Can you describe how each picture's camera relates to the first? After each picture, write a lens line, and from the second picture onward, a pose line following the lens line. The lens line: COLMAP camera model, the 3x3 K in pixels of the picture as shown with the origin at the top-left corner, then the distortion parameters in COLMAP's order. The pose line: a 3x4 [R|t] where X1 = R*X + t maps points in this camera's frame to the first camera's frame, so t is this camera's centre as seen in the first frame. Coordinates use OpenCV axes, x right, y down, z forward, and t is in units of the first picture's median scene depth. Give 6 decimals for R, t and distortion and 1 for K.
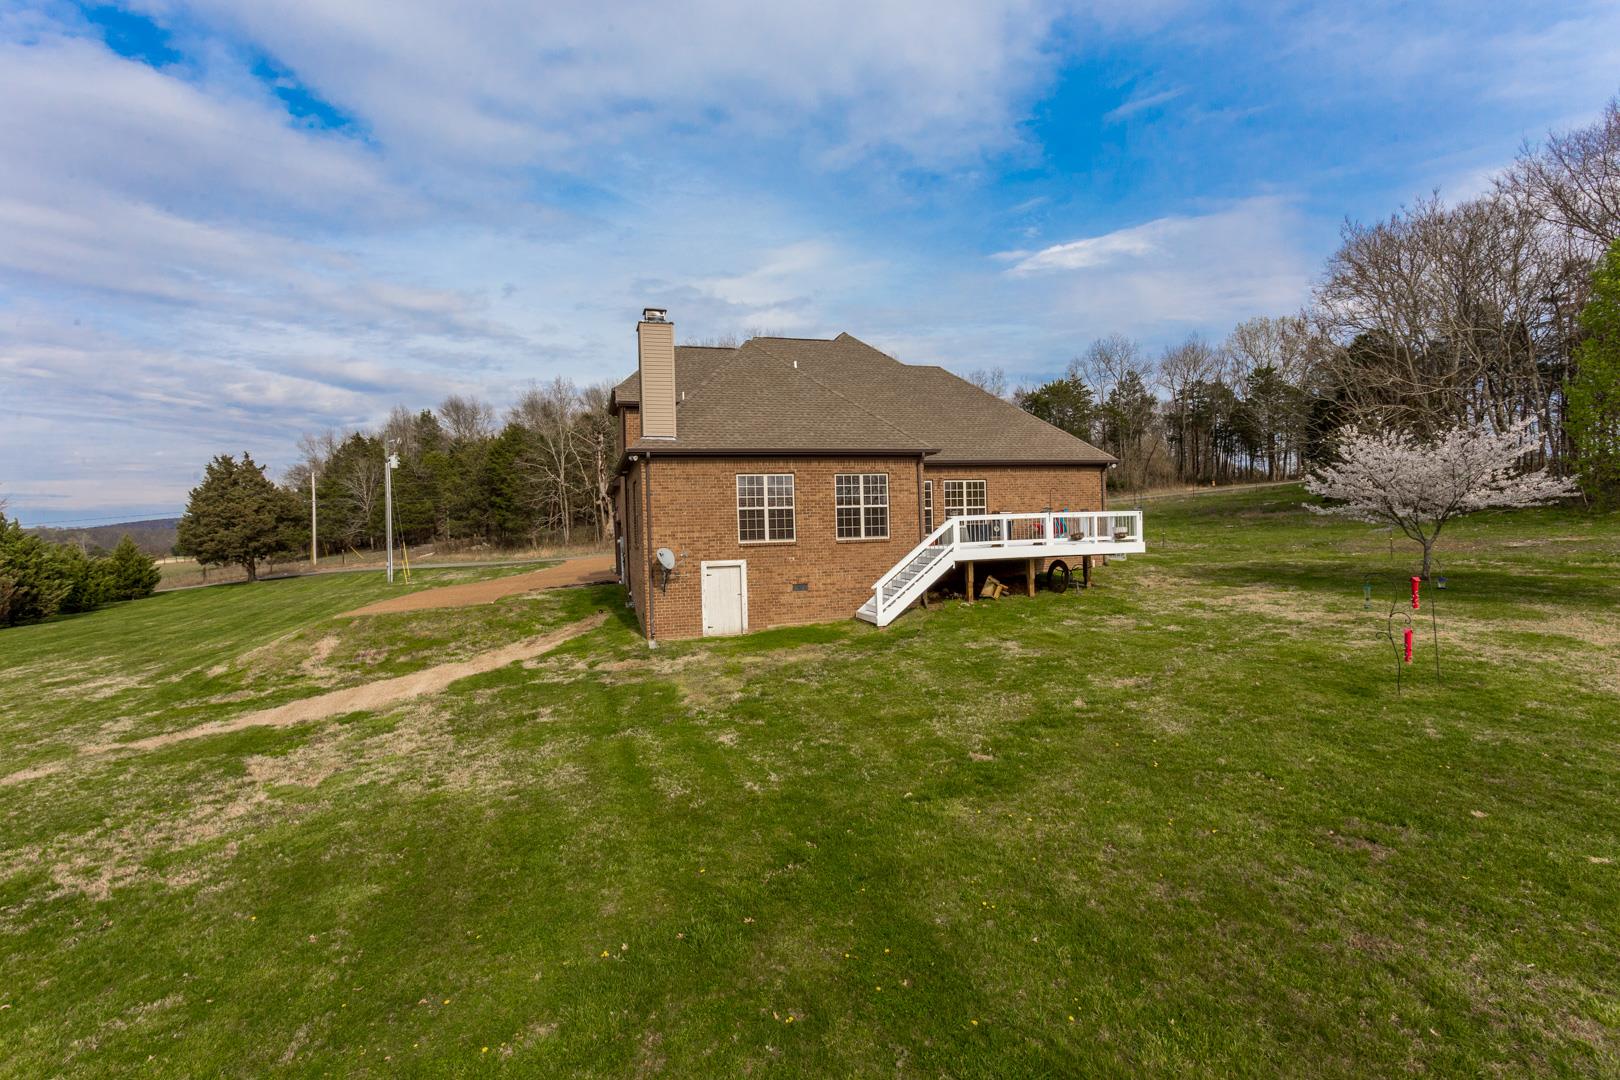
lens RADIAL K [[784.8, 0, 812.1], [0, 784.8, 558.4], [0, 0, 1]] dist [0.000141, 0.000183]
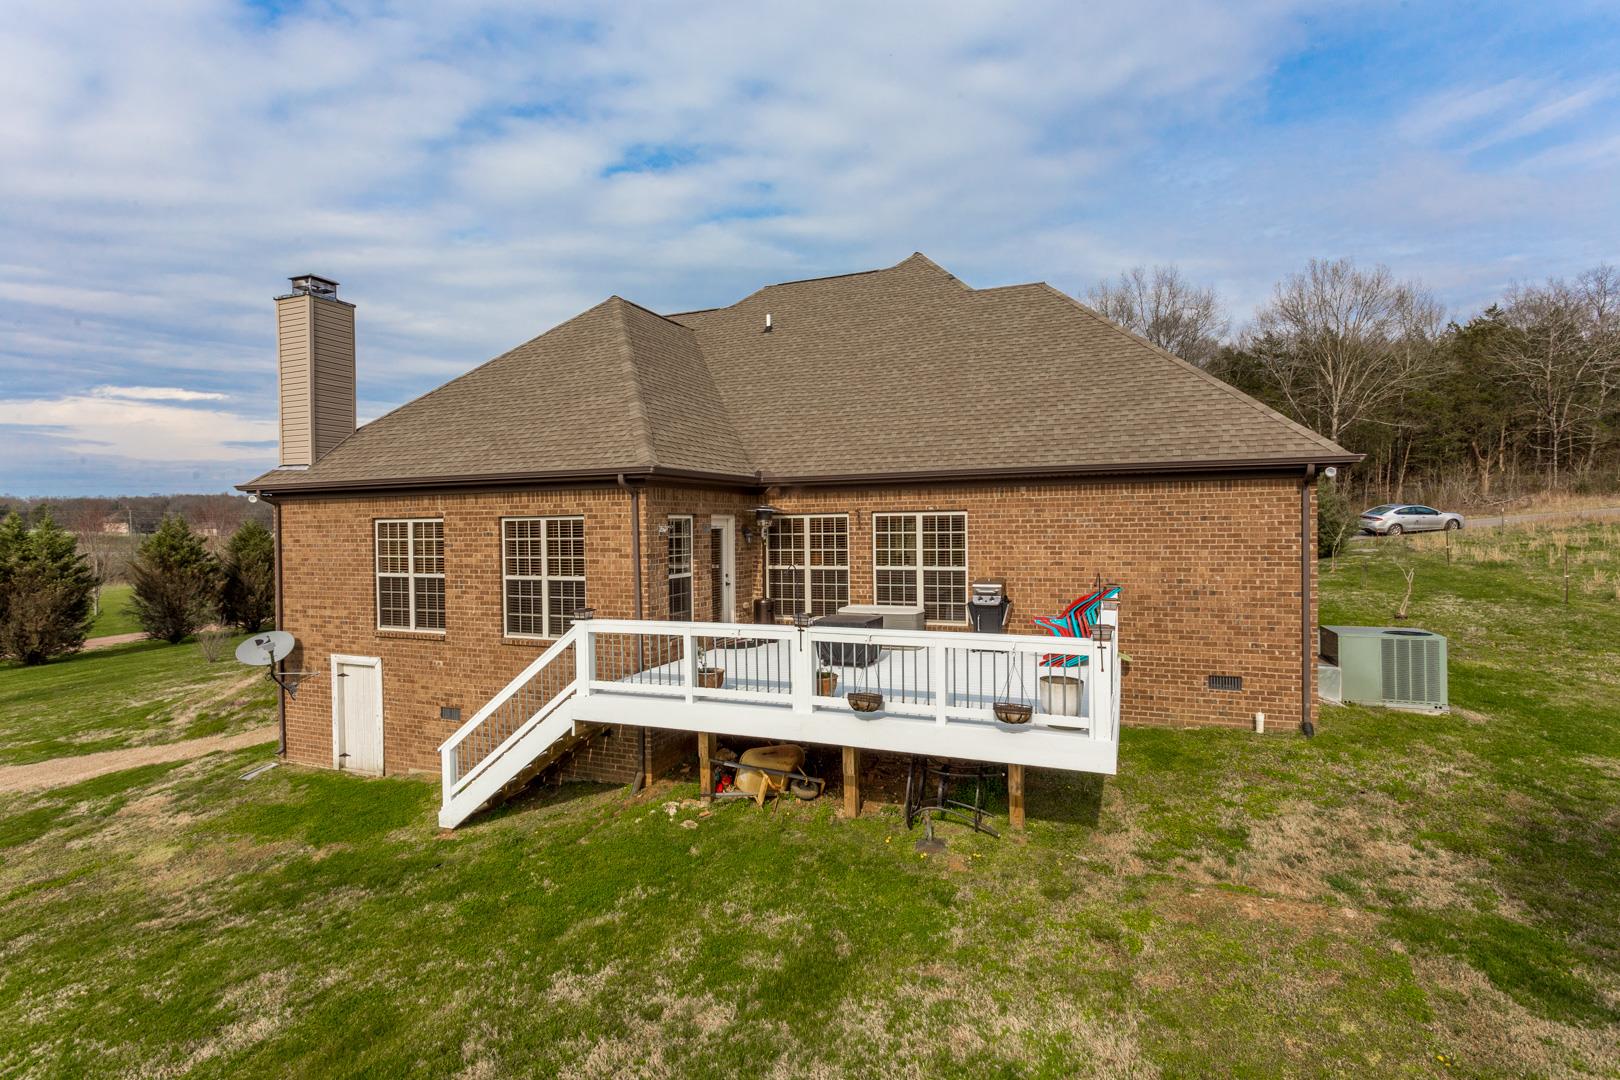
lens RADIAL K [[778.5, 0, 797.8], [0, 778.5, 556.4], [0, 0, 1]] dist [-0.001377, 0.001521]
pose [[0.774952, 0.044469, -0.630454, 0.536410], [-0.029883, 0.998984, 0.033730, -0.105382], [0.631313, -0.007299, 0.775493, 0.707391]]
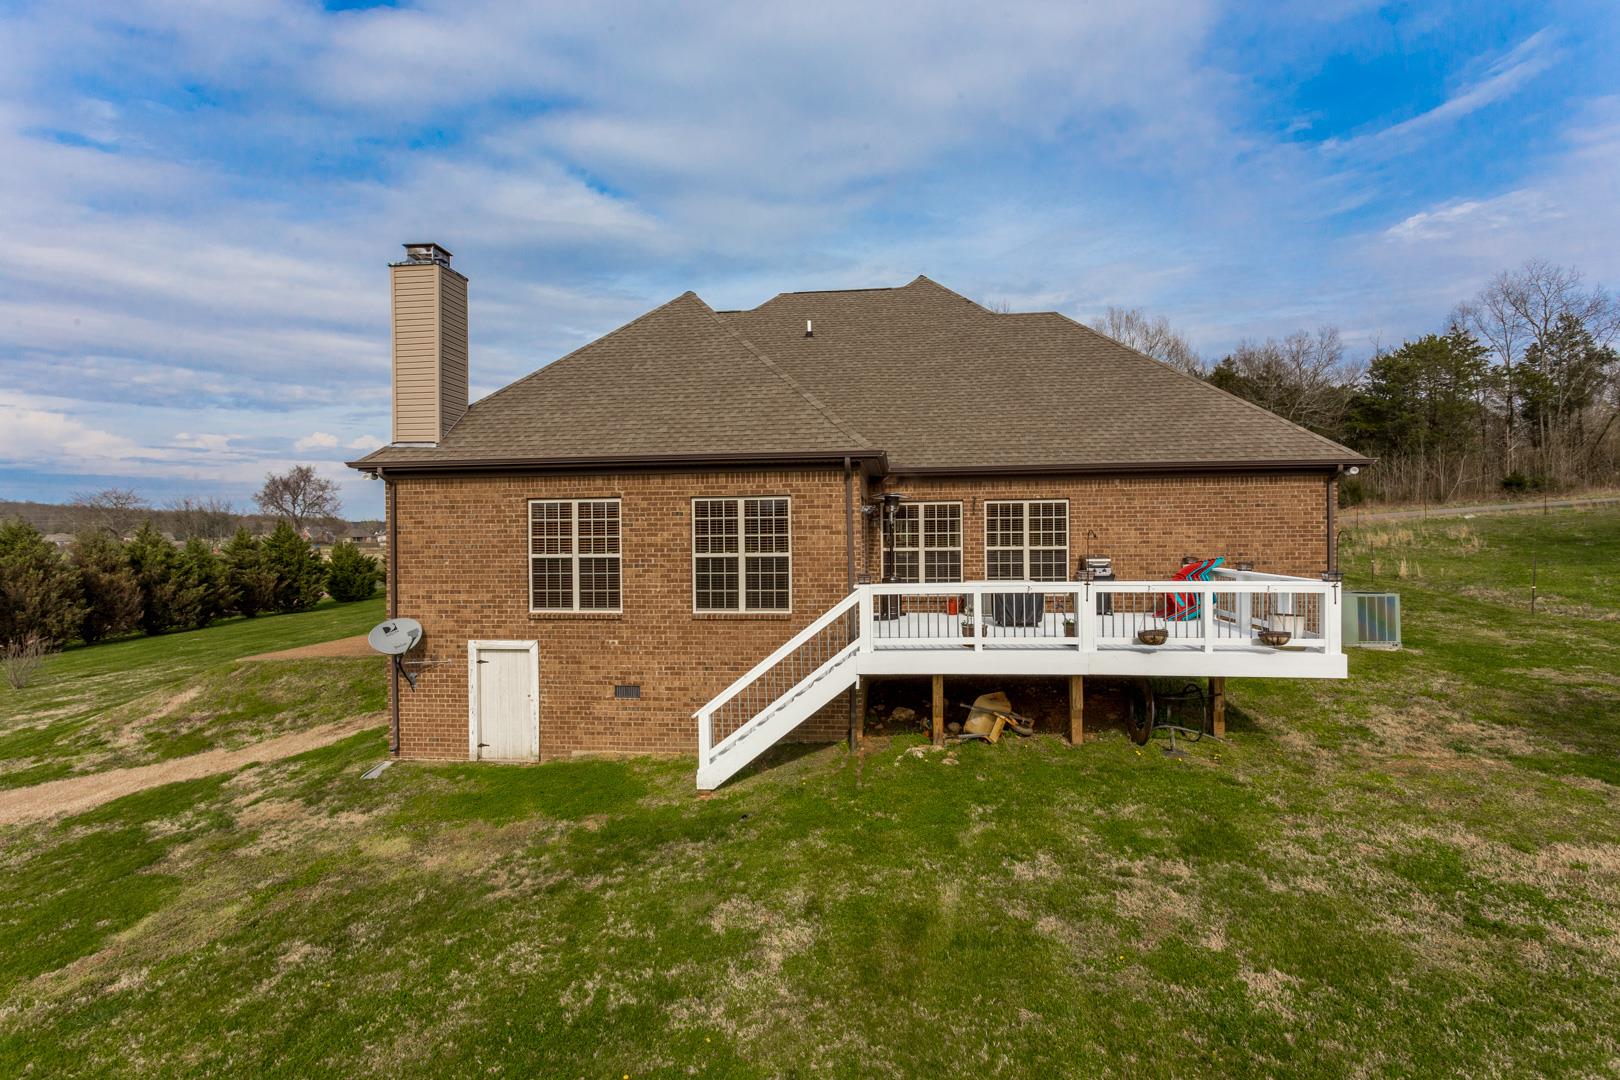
lens RADIAL K [[781.3, 0, 801.2], [0, 781.3, 555.6], [0, 0, 1]] dist [-0.001039, 0.001806]
pose [[0.917142, 0.030646, -0.397380, 0.330161], [-0.029347, 0.999526, 0.009351, -0.073365], [0.397478, 0.003086, 0.917607, 0.508091]]
